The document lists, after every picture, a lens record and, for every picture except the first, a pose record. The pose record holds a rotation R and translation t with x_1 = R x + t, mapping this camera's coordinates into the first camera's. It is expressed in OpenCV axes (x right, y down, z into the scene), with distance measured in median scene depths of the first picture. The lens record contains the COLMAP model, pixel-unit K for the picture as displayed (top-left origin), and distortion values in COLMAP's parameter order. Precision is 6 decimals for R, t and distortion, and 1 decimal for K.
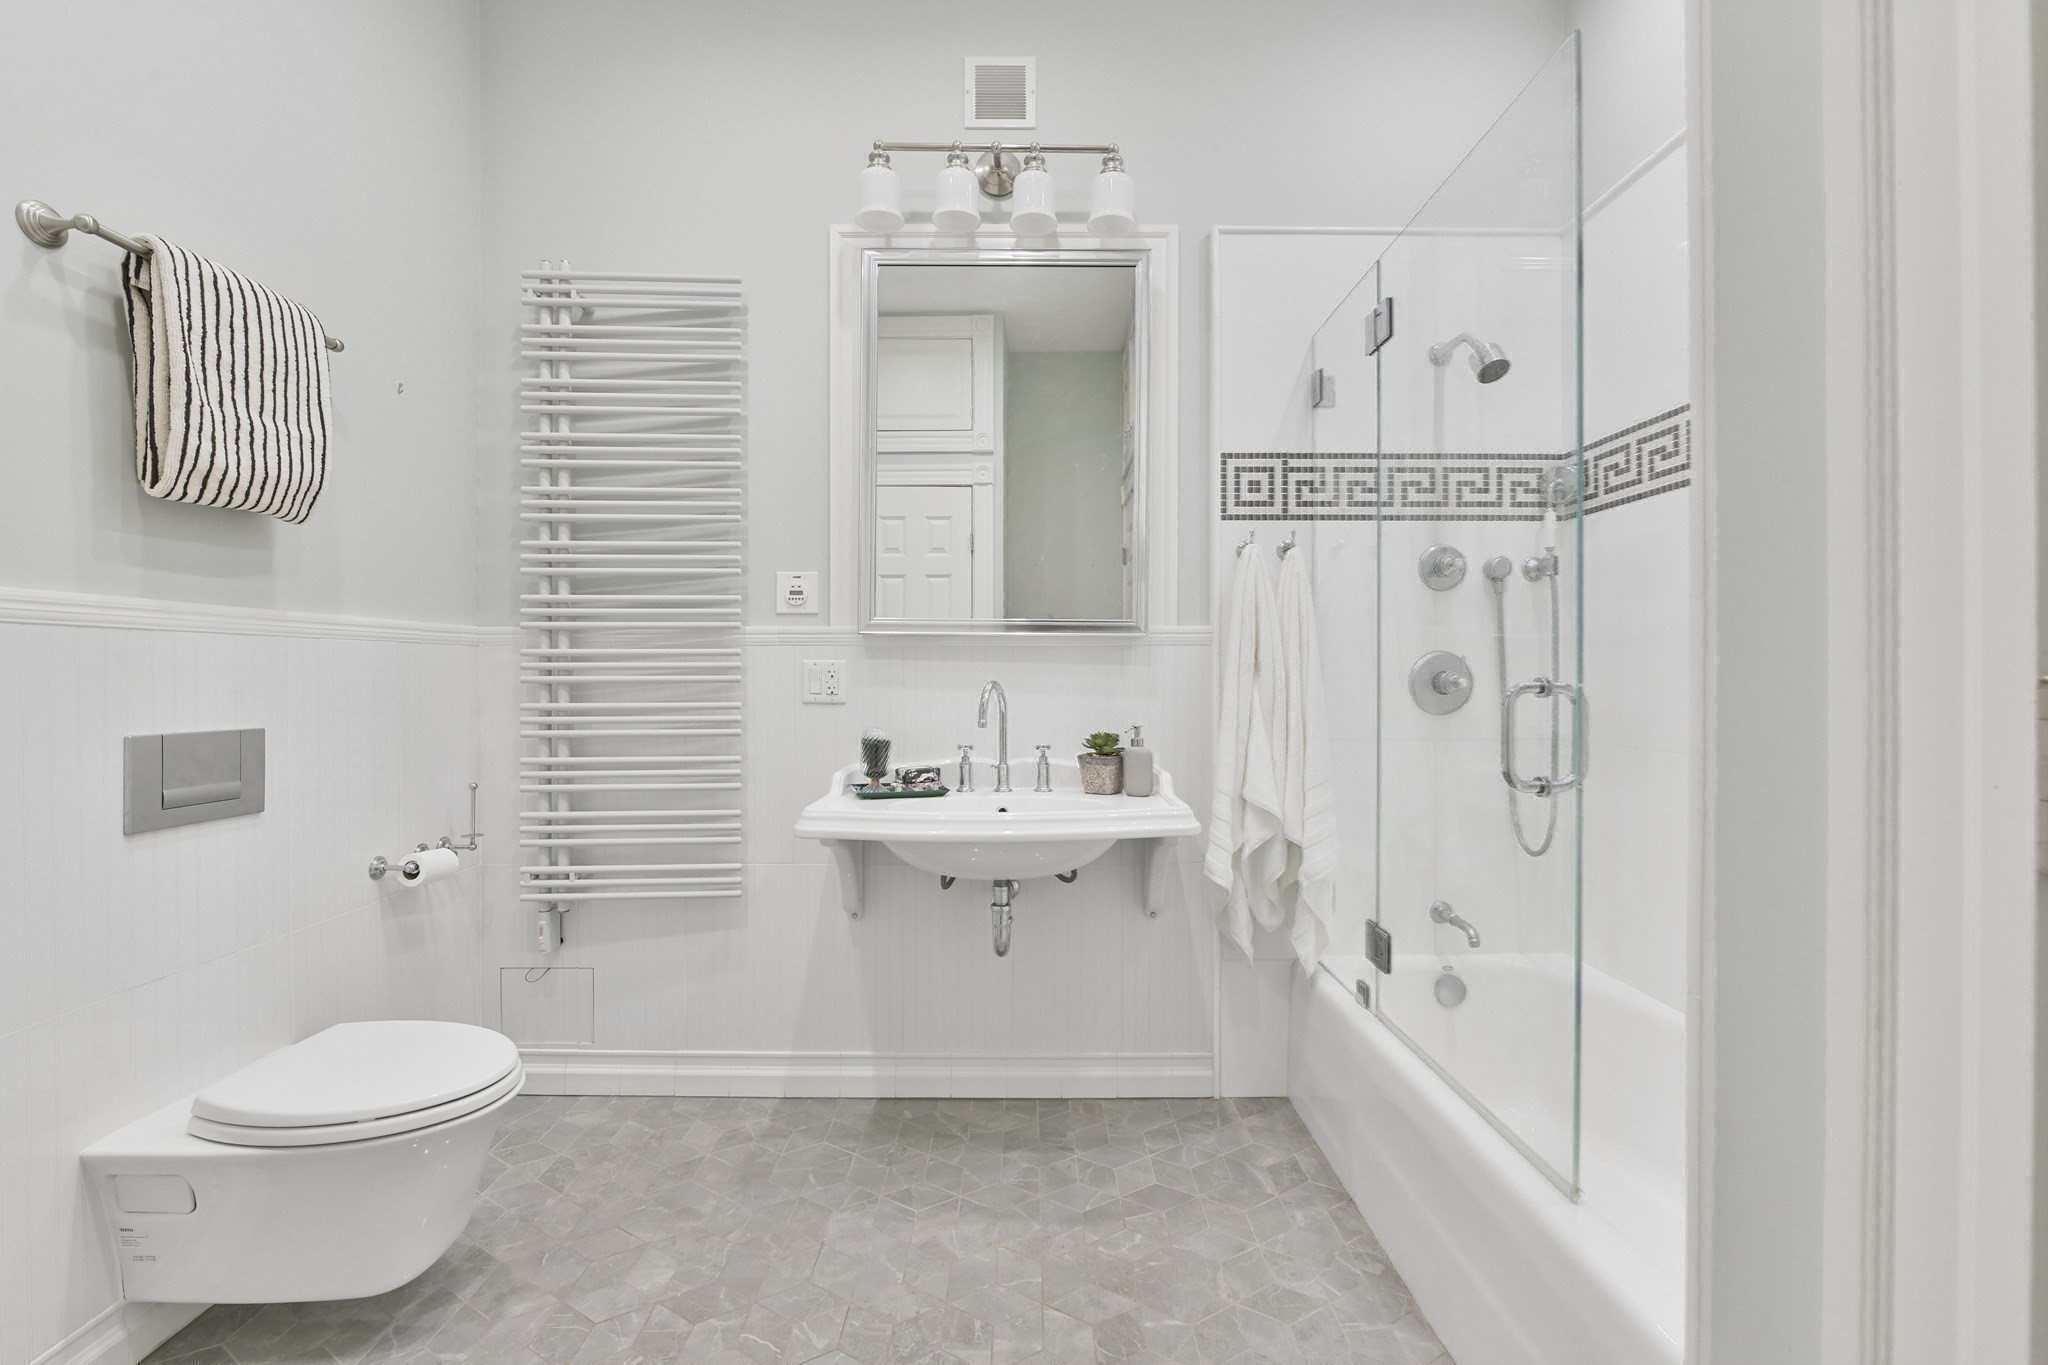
lens RADIAL K [[819.9, 0, 1031.7], [0, 819.9, 658.2], [0, 0, 1]] dist [-0.004229, -0.000493]
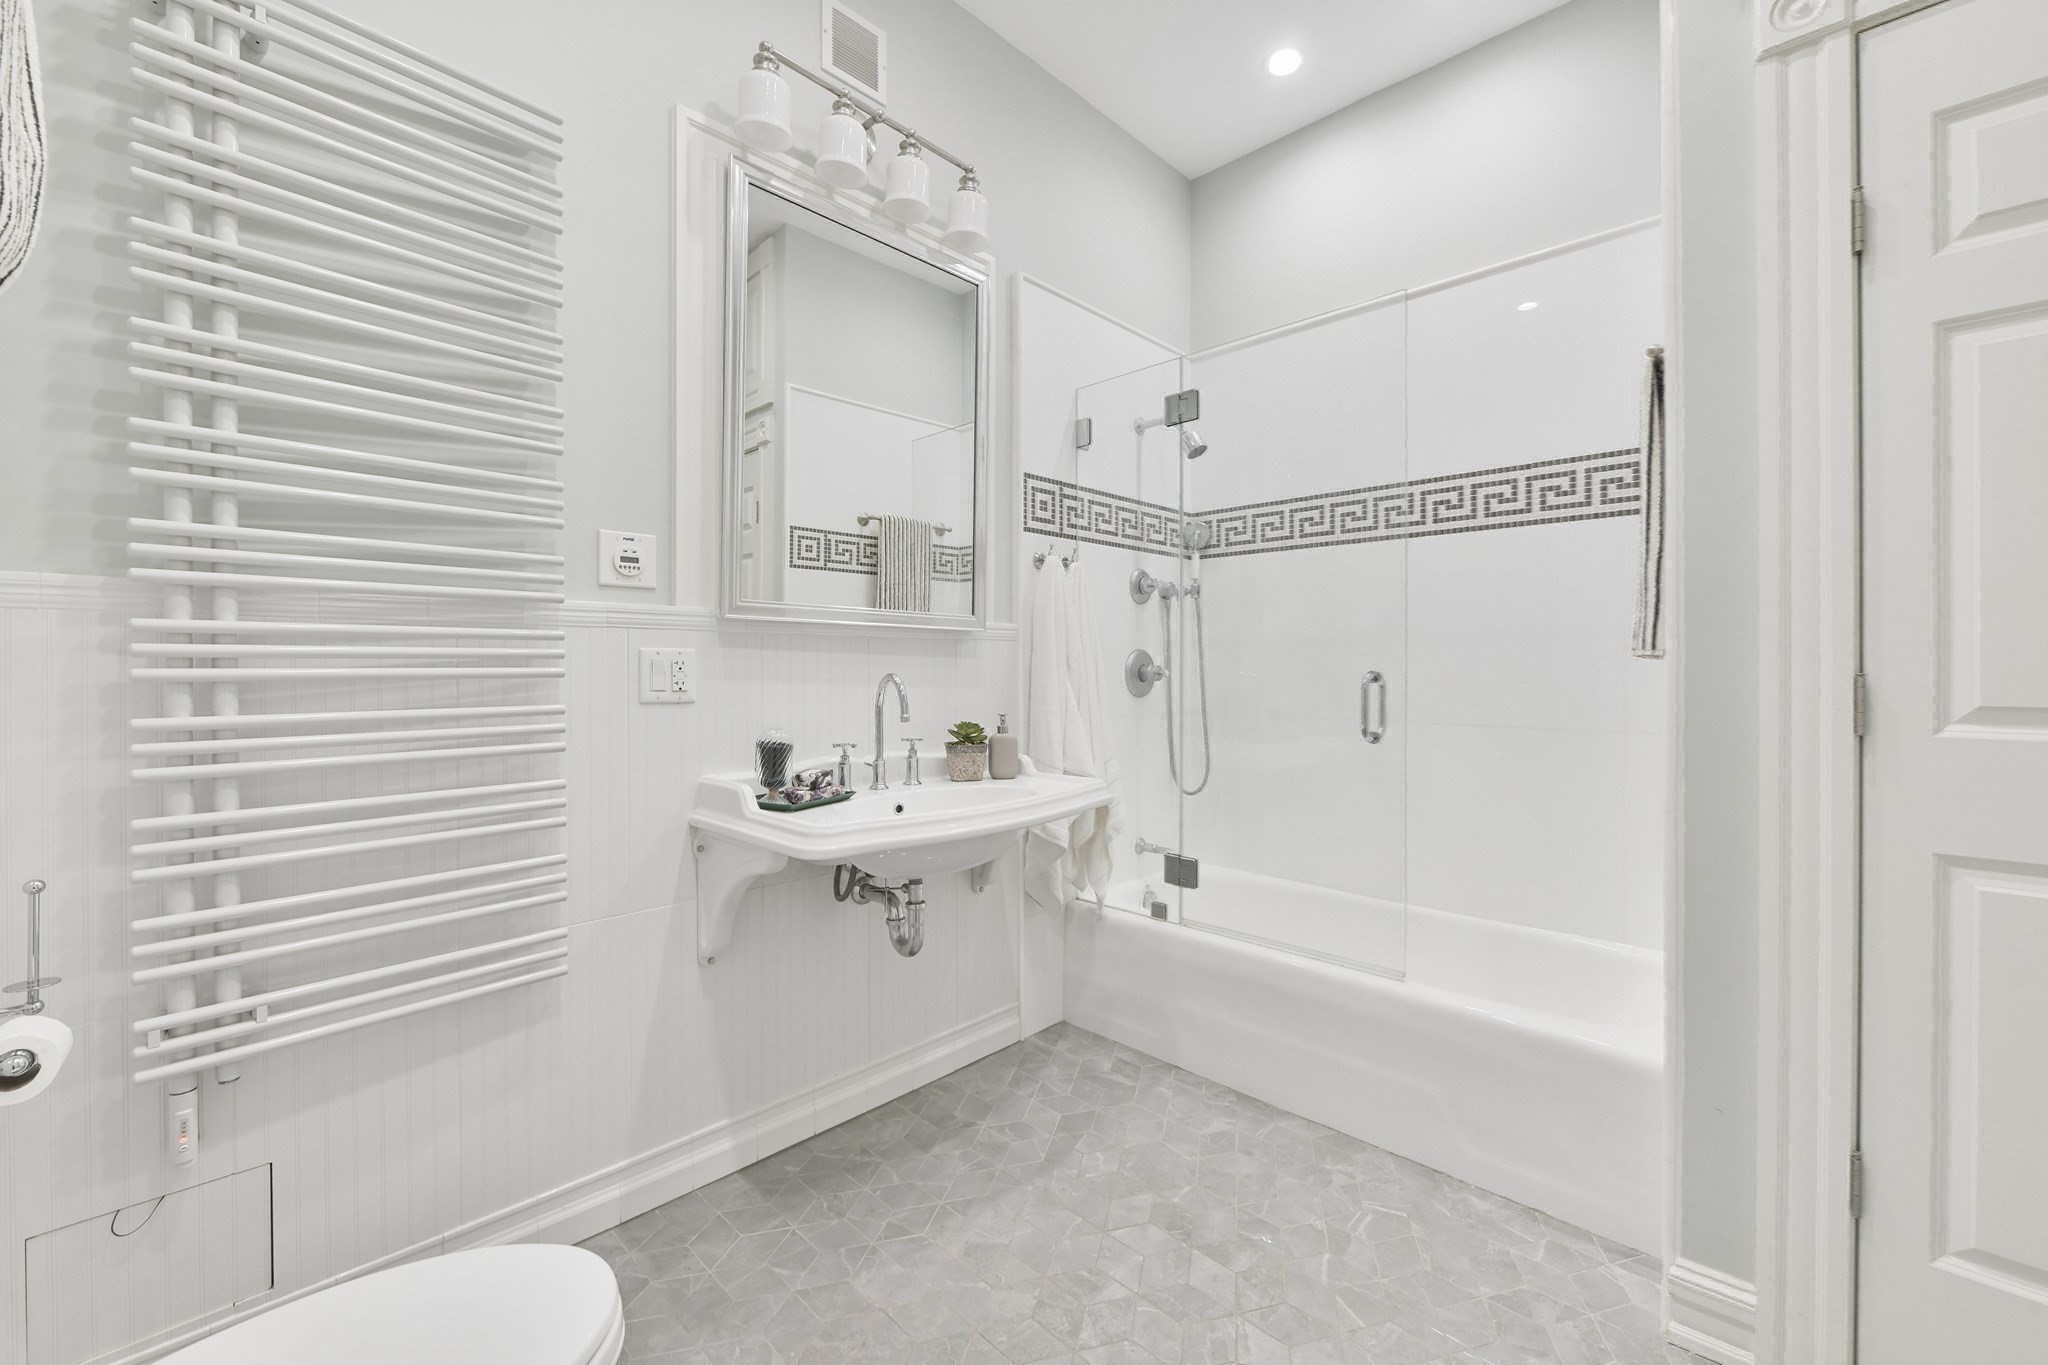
lens RADIAL K [[827.9, 0, 1028.6], [0, 827.9, 644.0], [0, 0, 1]] dist [-0.003623, -0.000311]
pose [[0.694372, 0.020815, 0.719315, -0.589317], [-0.019018, 0.999763, -0.010572, 0.000156], [-0.719365, -0.006339, 0.694603, 0.195725]]
